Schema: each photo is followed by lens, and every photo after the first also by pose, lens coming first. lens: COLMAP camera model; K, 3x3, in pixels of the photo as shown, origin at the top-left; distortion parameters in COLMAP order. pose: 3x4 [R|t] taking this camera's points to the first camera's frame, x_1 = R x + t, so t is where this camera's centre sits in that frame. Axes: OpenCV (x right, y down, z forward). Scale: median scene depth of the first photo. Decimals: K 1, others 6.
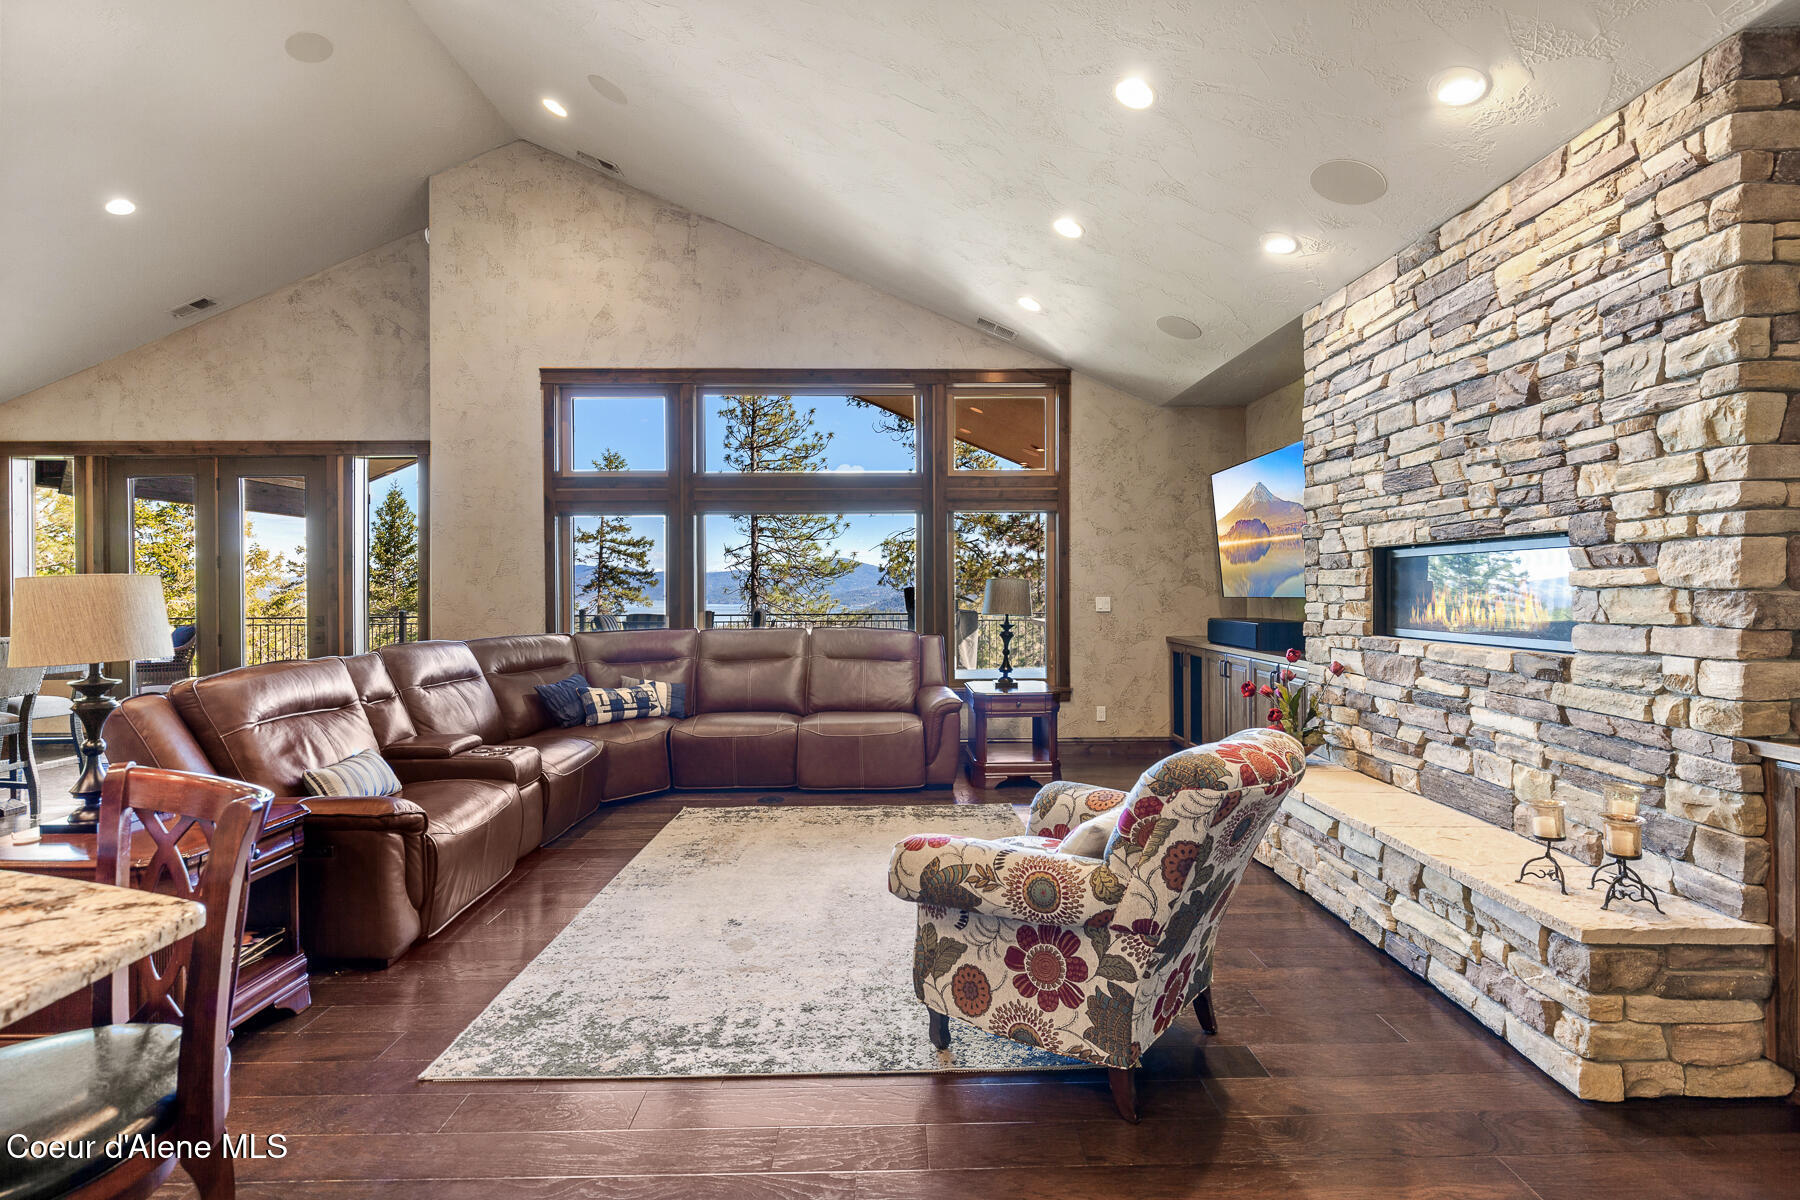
lens RADIAL K [[842.4, 0, 906.1], [0, 842.4, 577.3], [0, 0, 1]] dist [-0.002274, 0.000708]
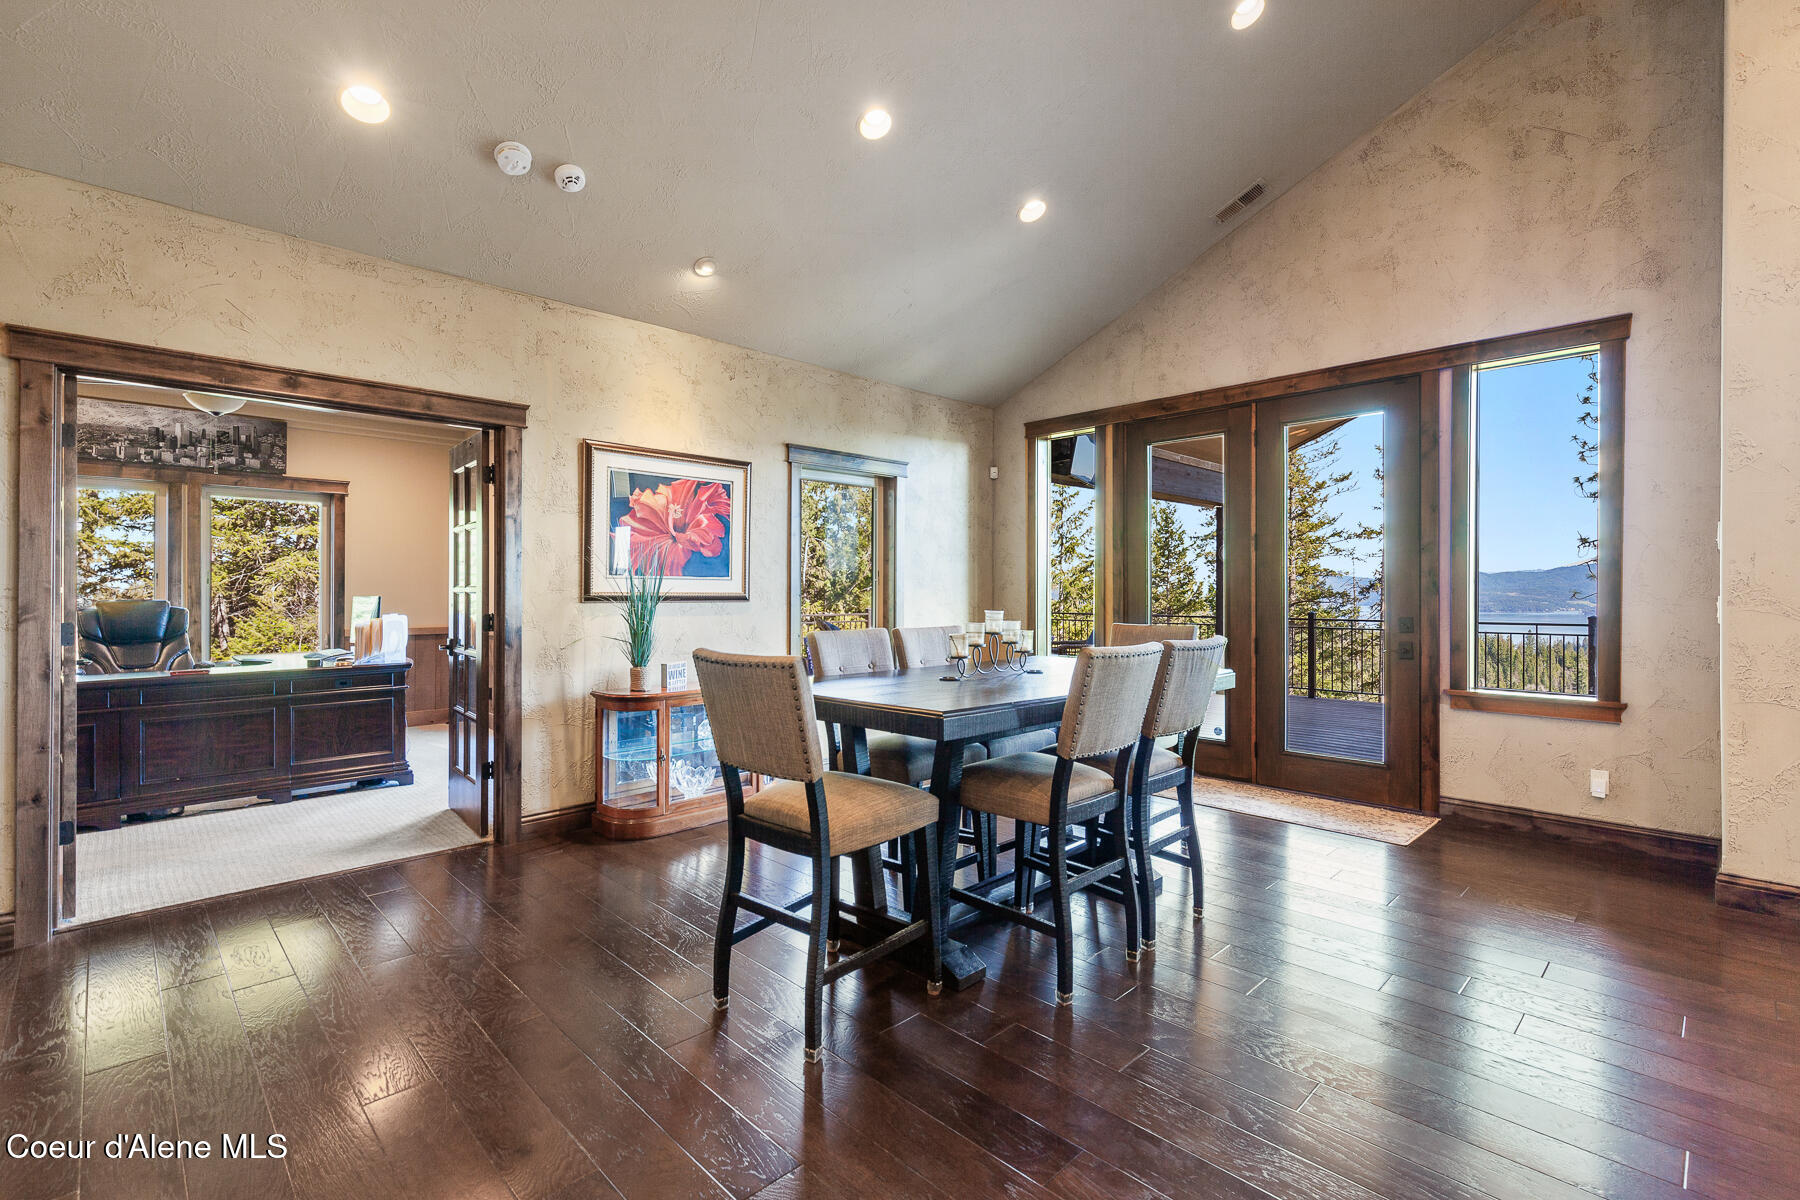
lens RADIAL K [[815.8, 0, 892.6], [0, 815.8, 597.1], [0, 0, 1]] dist [0.006136, -0.001947]
pose [[0.682659, 0.009983, -0.730669, -0.614562], [0.003823, 0.999844, 0.017233, 0.022058], [0.730727, -0.014558, 0.682514, 0.314172]]
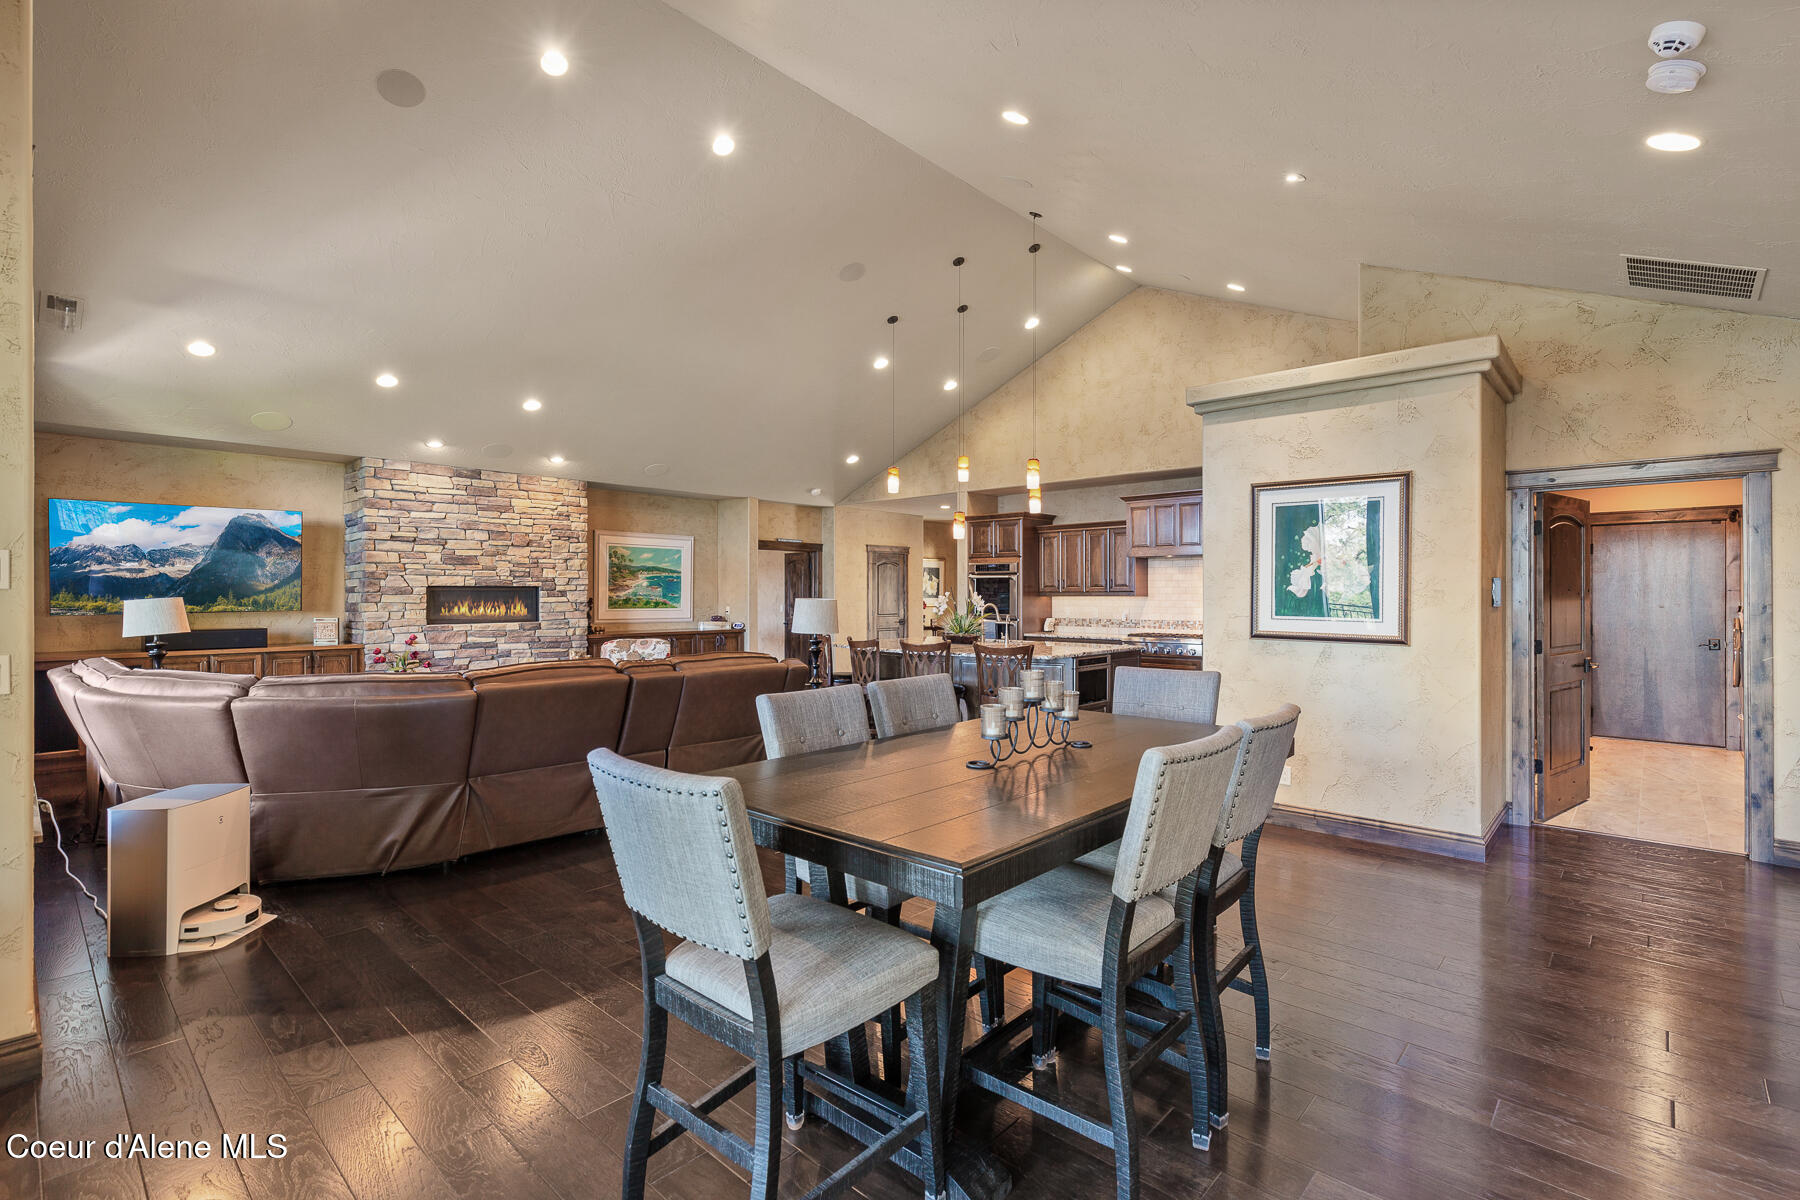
lens RADIAL K [[815.8, 0, 894.9], [0, 815.8, 594.4], [0, 0, 1]] dist [0.006136, -0.001947]
pose [[-0.718657, 0.005639, 0.695342, -1.214784], [-0.002981, 0.999933, -0.011190, 0.005188], [-0.695359, -0.010115, -0.718592, 1.111974]]
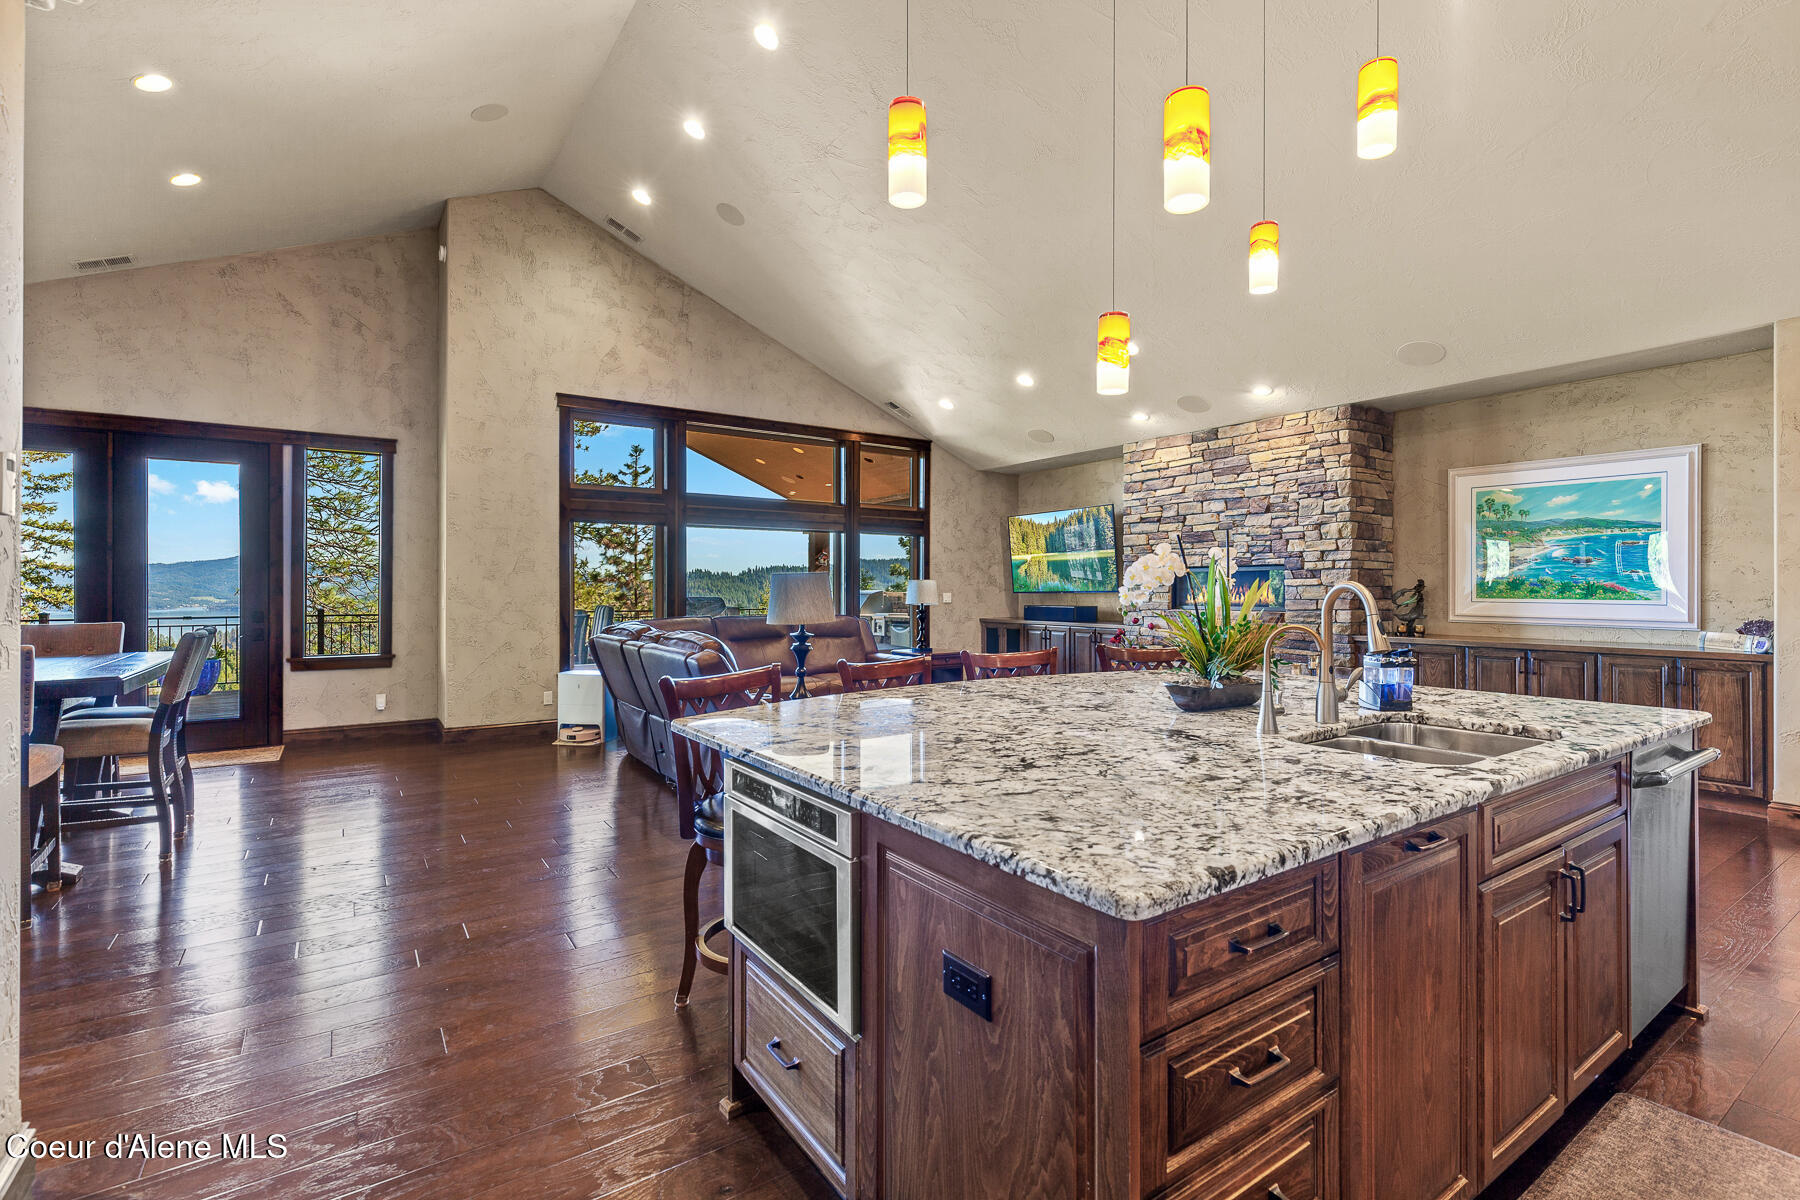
lens RADIAL K [[815.8, 0, 908.3], [0, 815.8, 574.2], [0, 0, 1]] dist [0.006136, -0.001947]
pose [[0.834618, 0.015558, 0.550610, -0.725843], [-0.011188, 0.999874, -0.011293, 0.007955], [-0.550716, 0.003265, 0.834686, -0.217277]]
